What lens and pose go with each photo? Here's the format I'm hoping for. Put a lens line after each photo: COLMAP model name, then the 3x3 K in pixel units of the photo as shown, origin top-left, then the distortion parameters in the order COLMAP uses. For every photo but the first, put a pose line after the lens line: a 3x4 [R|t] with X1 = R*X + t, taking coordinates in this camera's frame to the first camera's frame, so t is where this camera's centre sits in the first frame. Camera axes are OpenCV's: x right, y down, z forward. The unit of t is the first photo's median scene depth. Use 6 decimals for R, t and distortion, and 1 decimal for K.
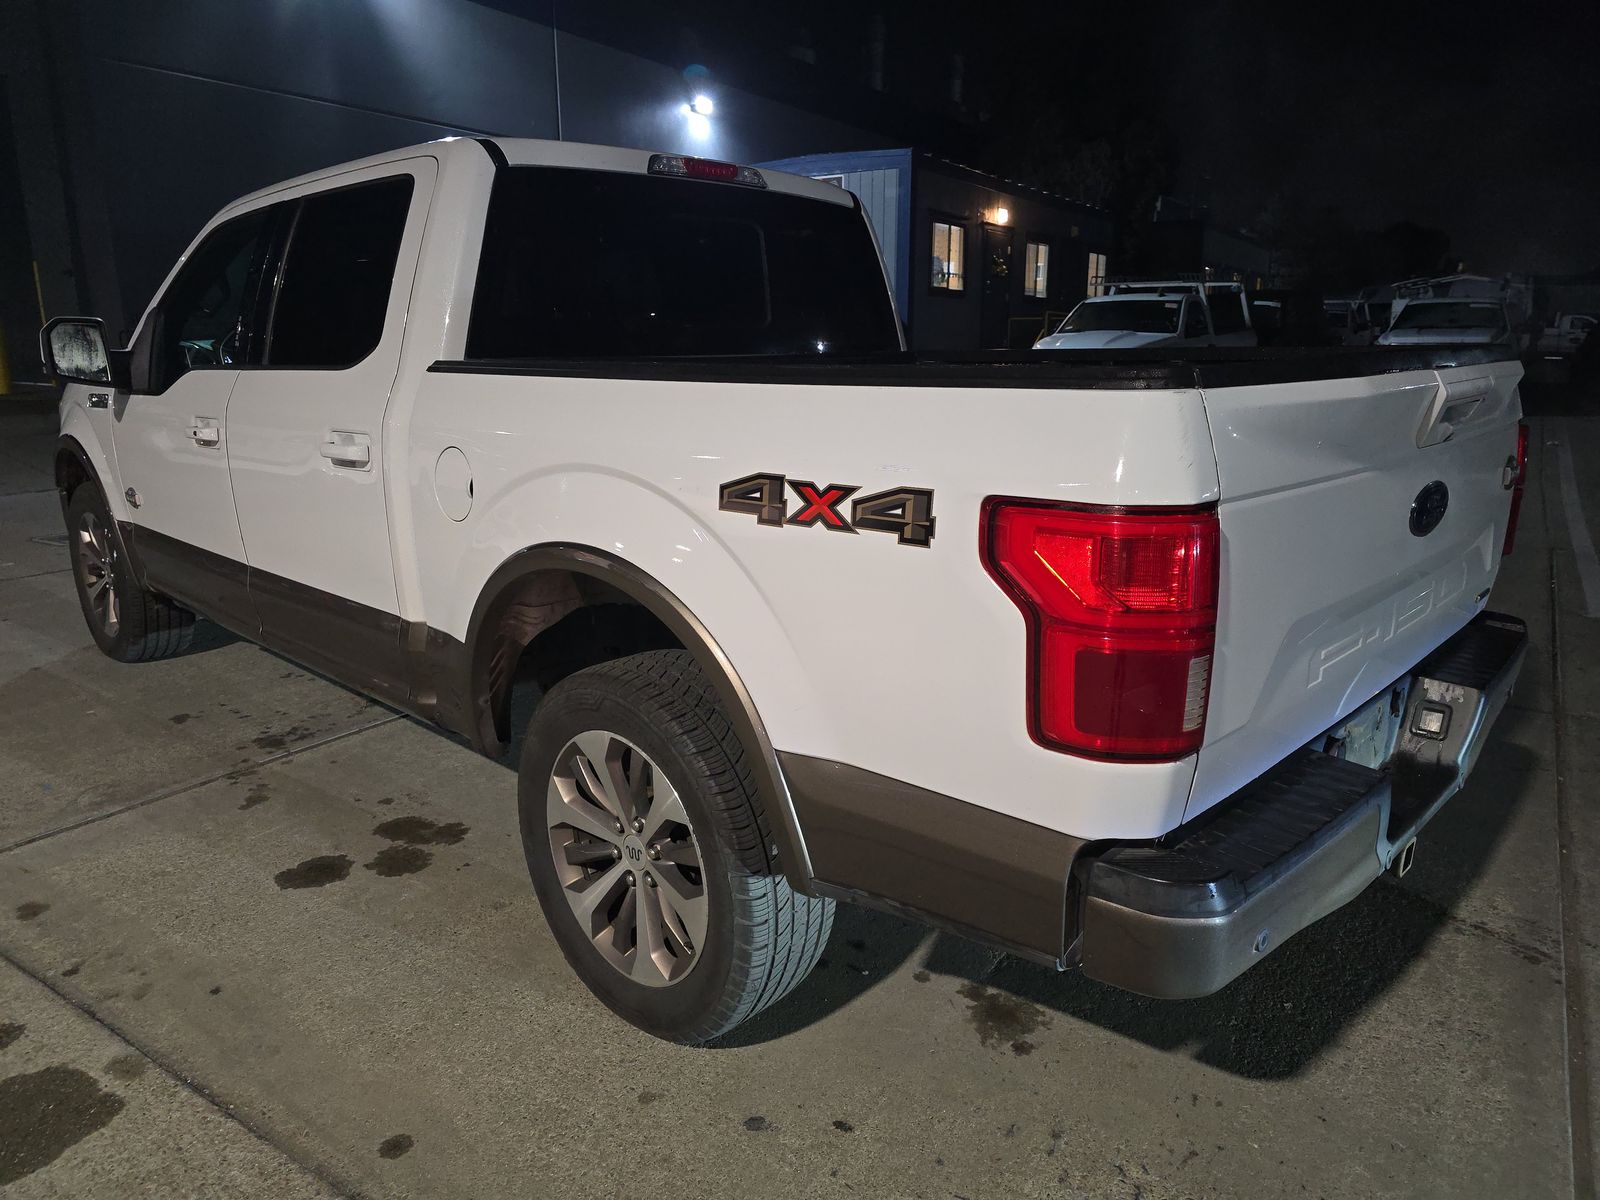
lens RADIAL K [[1068.3, 0, 801.2], [0, 1068.3, 612.2], [0, 0, 1]] dist [0.001182, -0.009045]
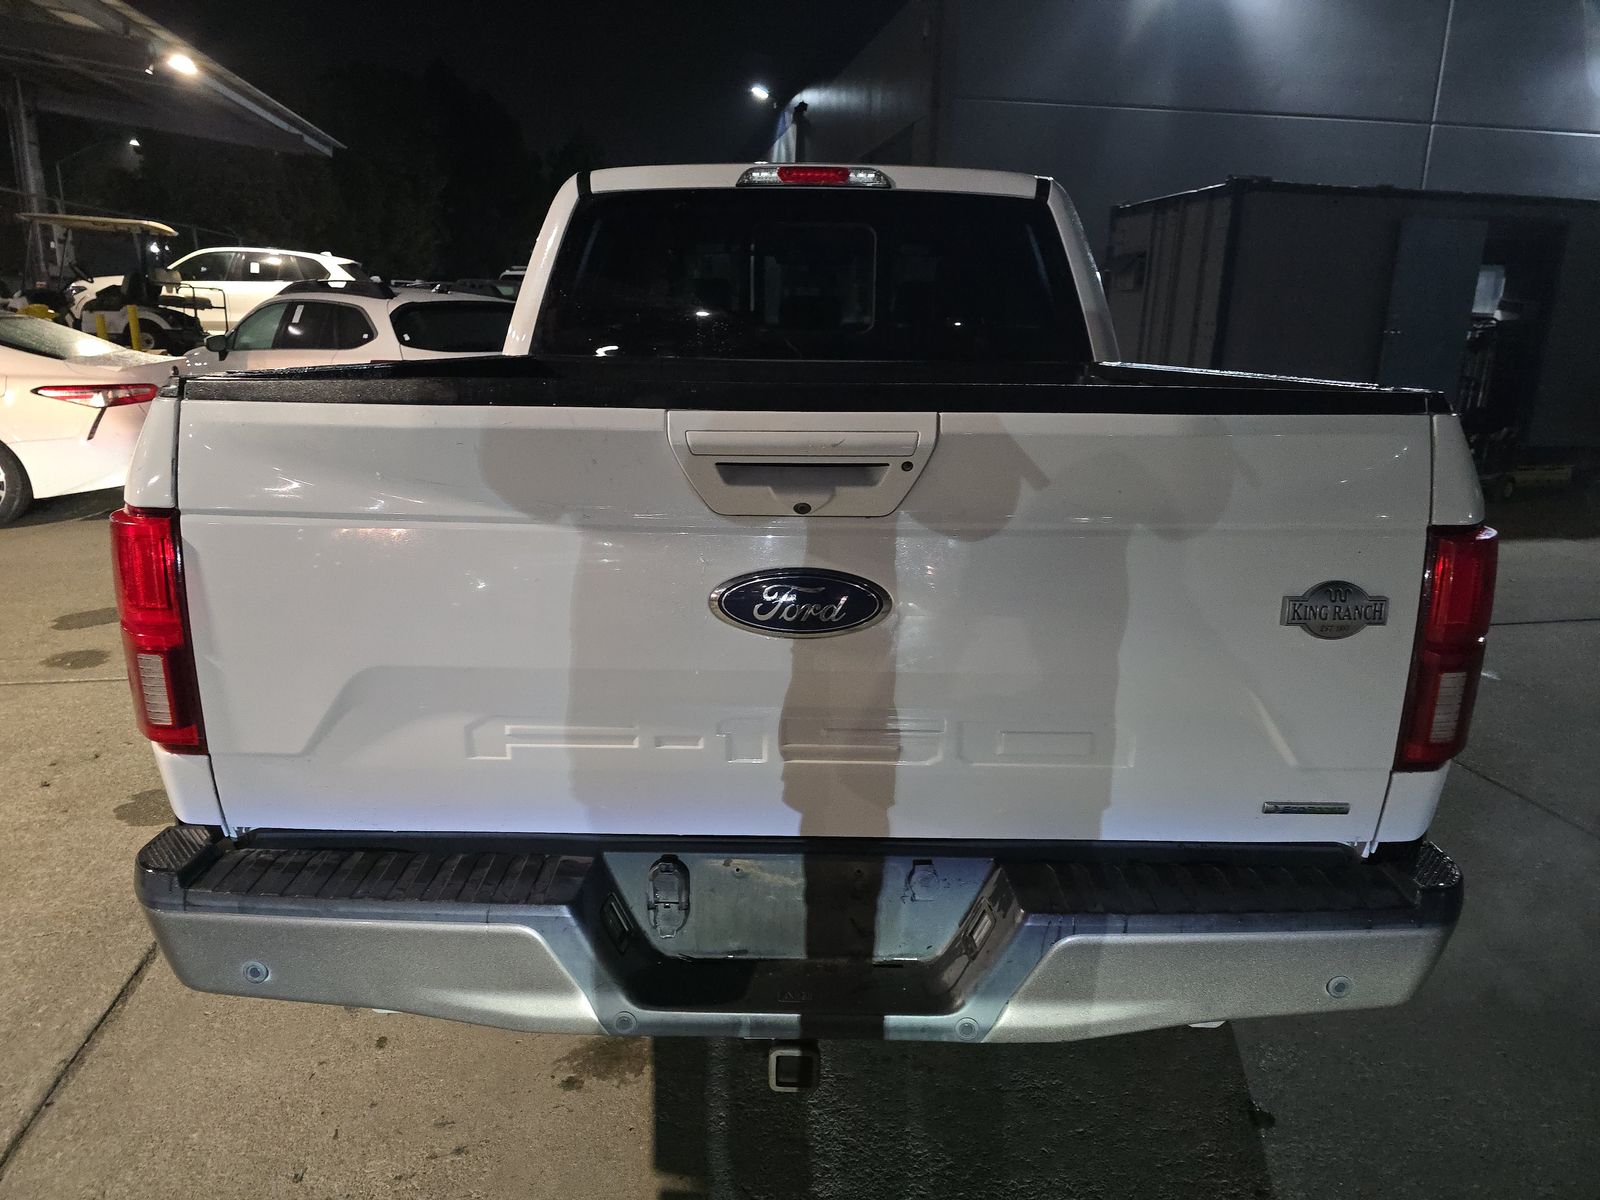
lens RADIAL K [[1068.3, 0, 802.6], [0, 1068.3, 599.7], [0, 0, 1]] dist [0.001182, -0.009045]
pose [[0.686988, 0.187149, -0.702156, 0.804948], [-0.192598, 0.978604, 0.072394, -0.109474], [0.700681, 0.085500, 0.708333, 0.364628]]
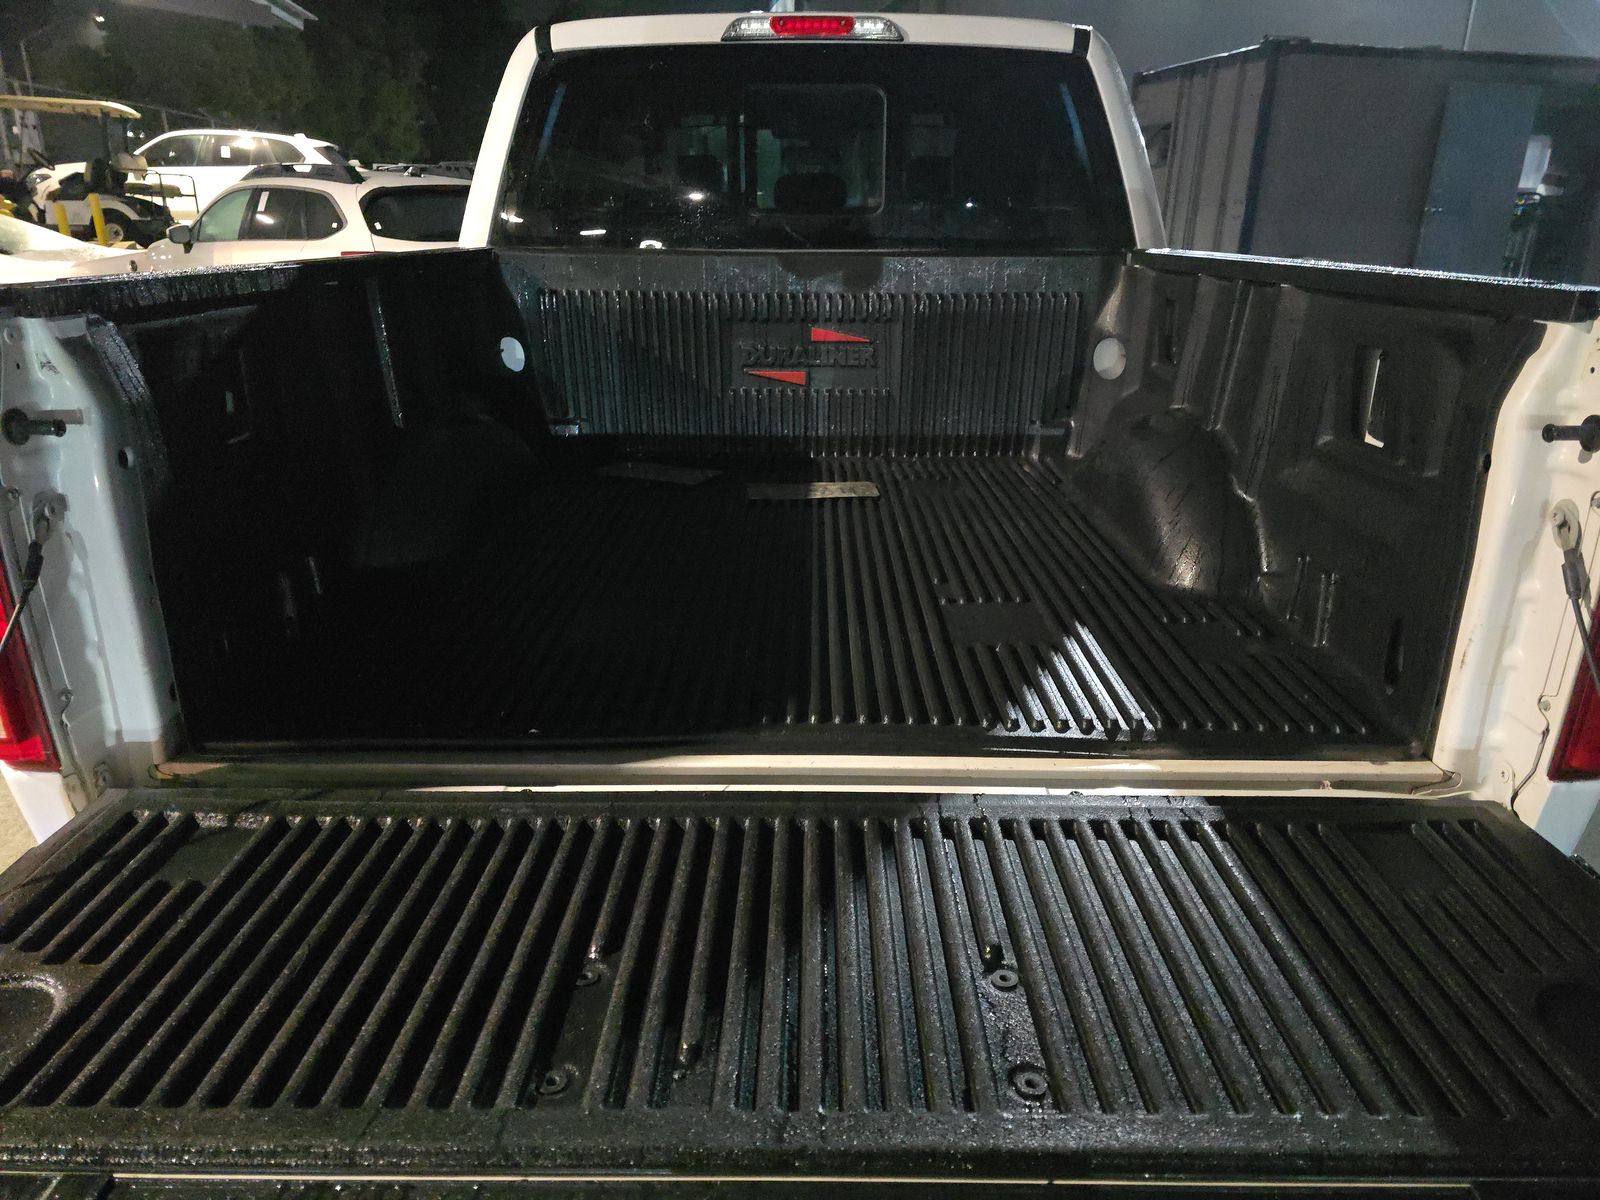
lens RADIAL K [[1068.3, 0, 801.7], [0, 1068.3, 601.9], [0, 0, 1]] dist [0.001182, -0.009045]
pose [[0.685985, 0.251671, -0.682705, 0.712366], [-0.183290, 0.967790, 0.172593, -0.132958], [0.704151, 0.006737, 0.710018, 0.452073]]
